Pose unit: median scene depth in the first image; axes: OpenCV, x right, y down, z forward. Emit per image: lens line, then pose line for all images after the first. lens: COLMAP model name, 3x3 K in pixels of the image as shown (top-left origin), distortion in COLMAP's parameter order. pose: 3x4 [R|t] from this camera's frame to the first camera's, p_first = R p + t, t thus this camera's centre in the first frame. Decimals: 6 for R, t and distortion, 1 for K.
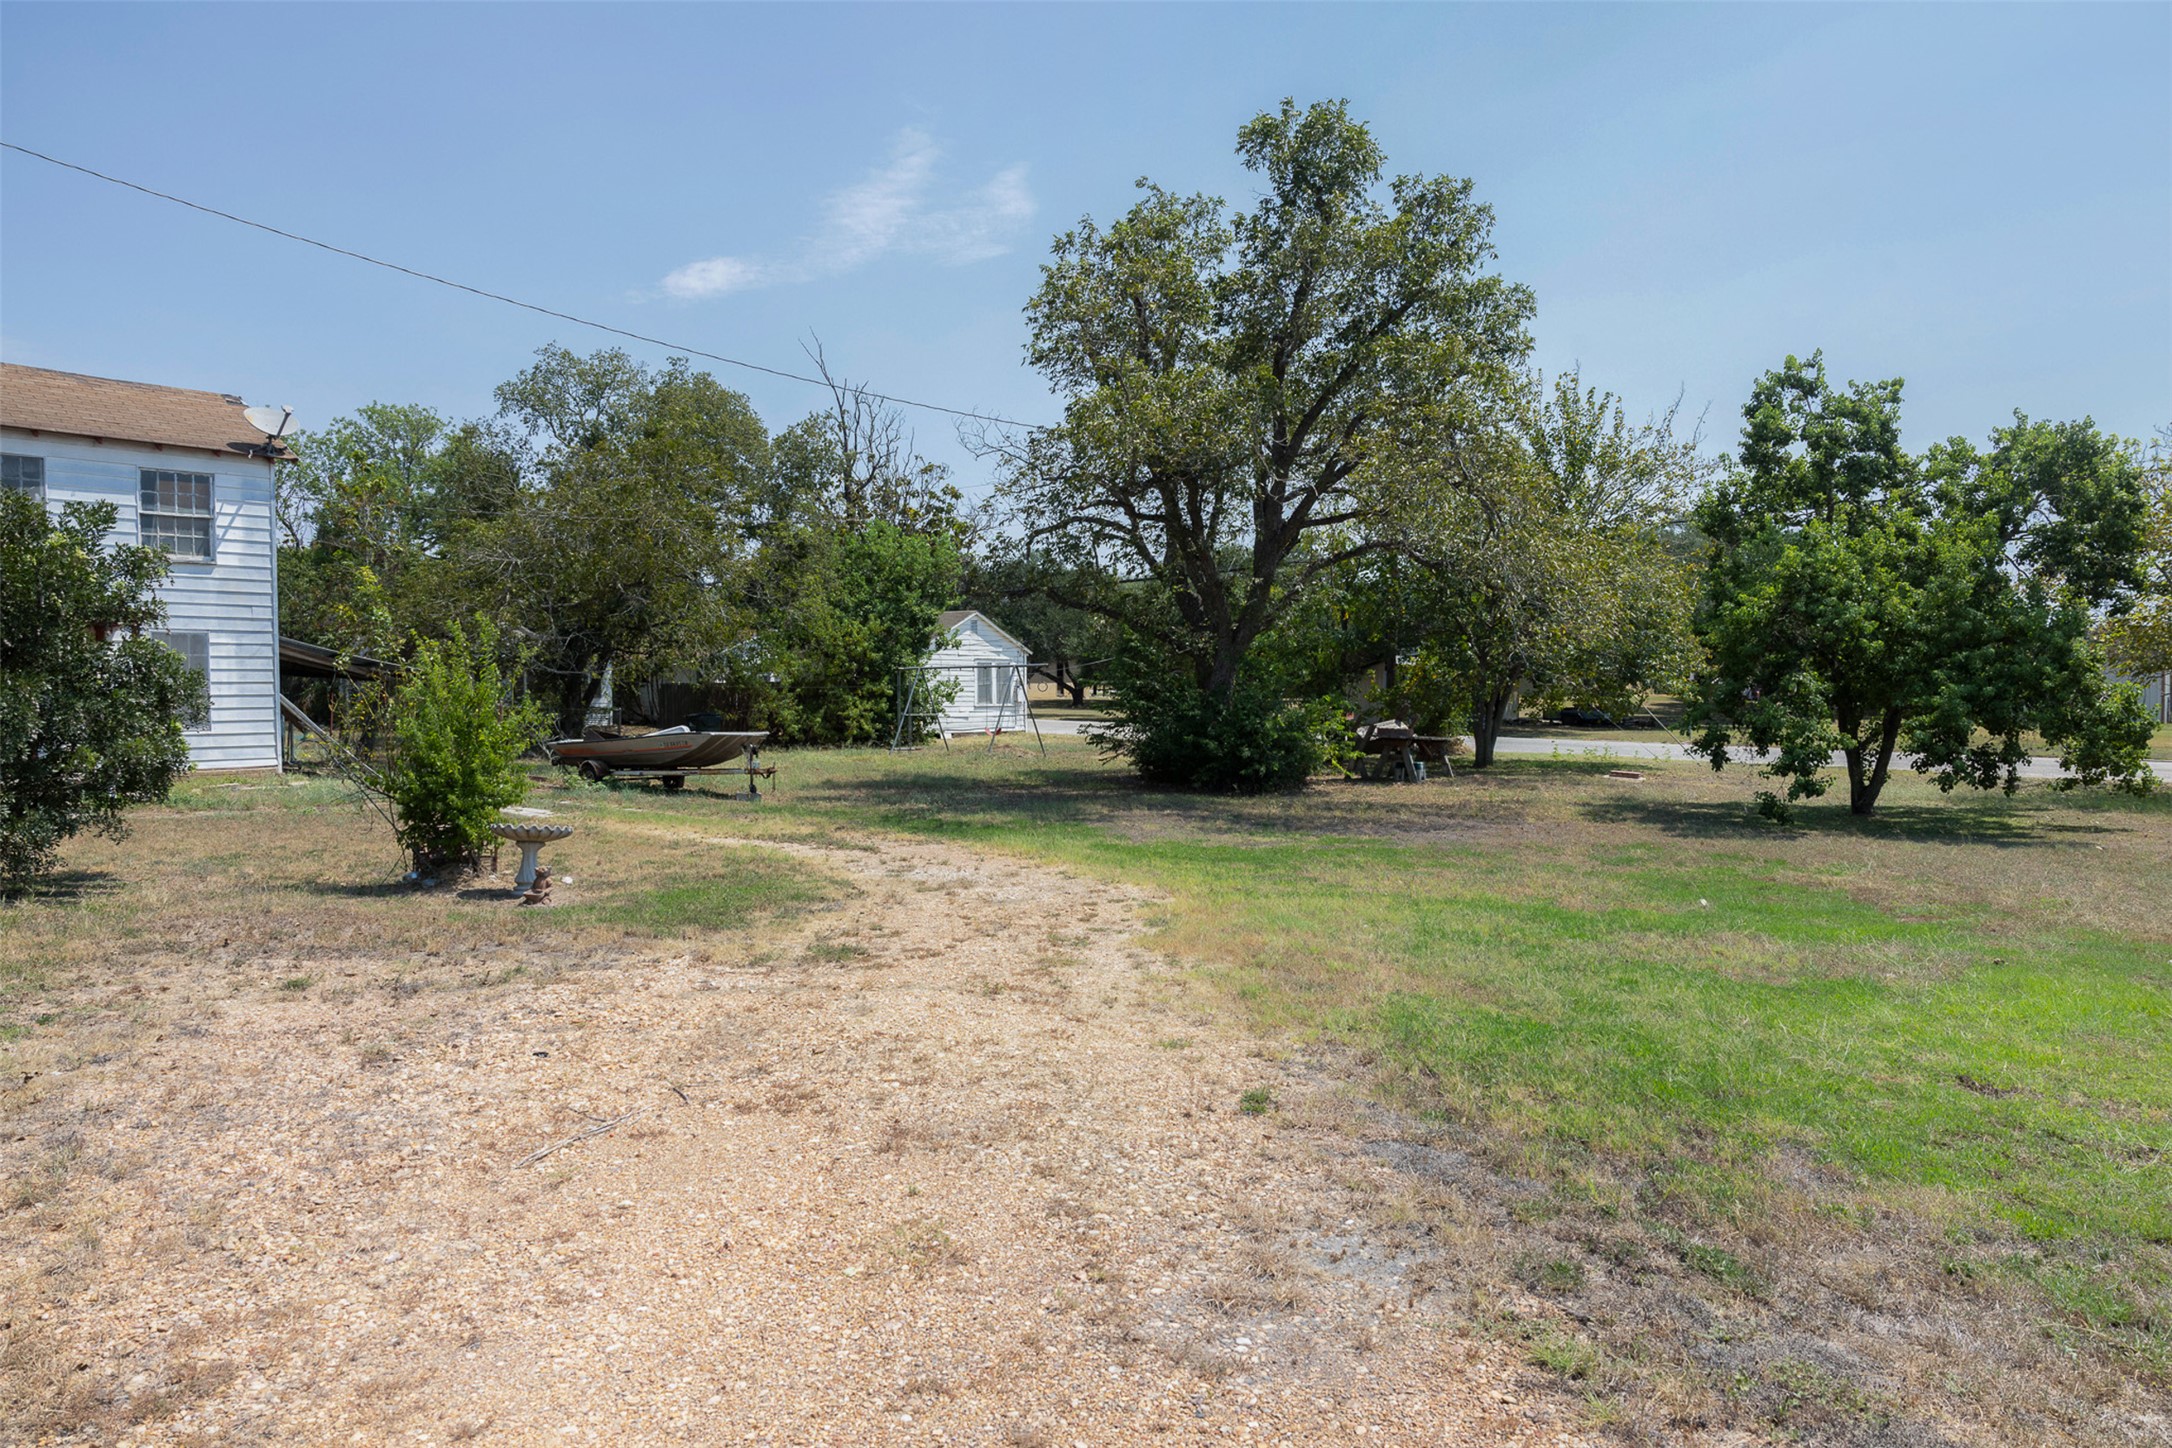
lens RADIAL K [[1461.7, 0, 1087.1], [0, 1461.7, 725.6], [0, 0, 1]] dist [0.010766, 0.000916]
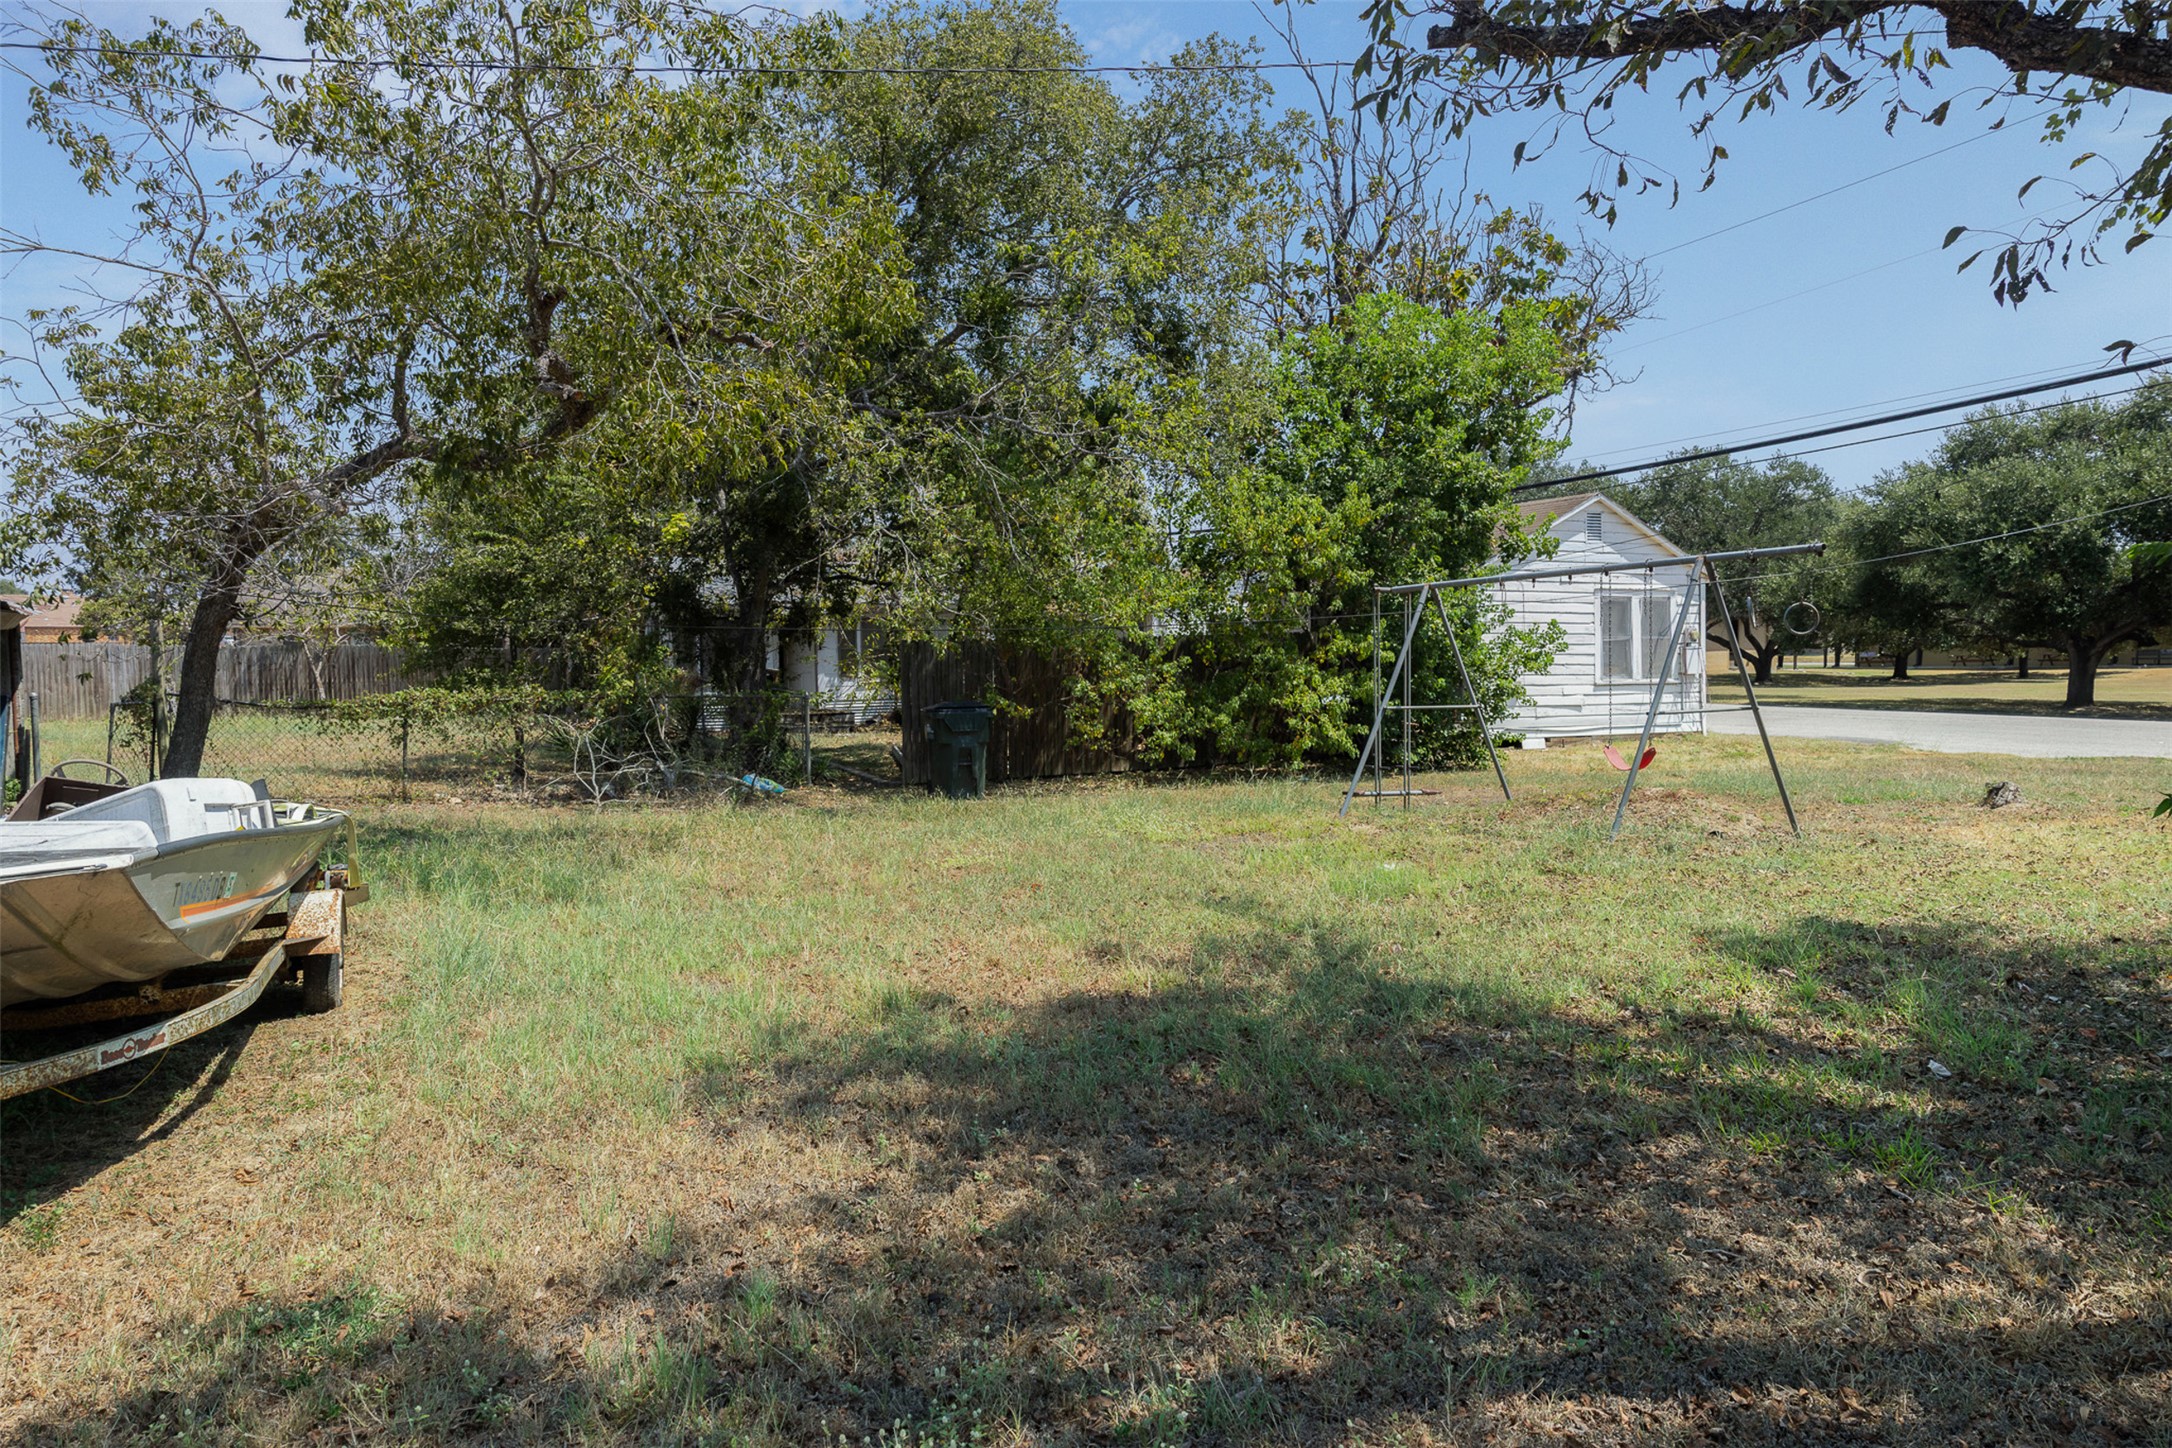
lens RADIAL K [[1461.7, 0, 1083.0], [0, 1461.7, 730.3], [0, 0, 1]] dist [0.010766, 0.000916]
pose [[0.912879, 0.006003, -0.408186, -0.037515], [0.000918, 0.999859, 0.016756, -0.007441], [0.408229, -0.015670, 0.912745, 0.548968]]
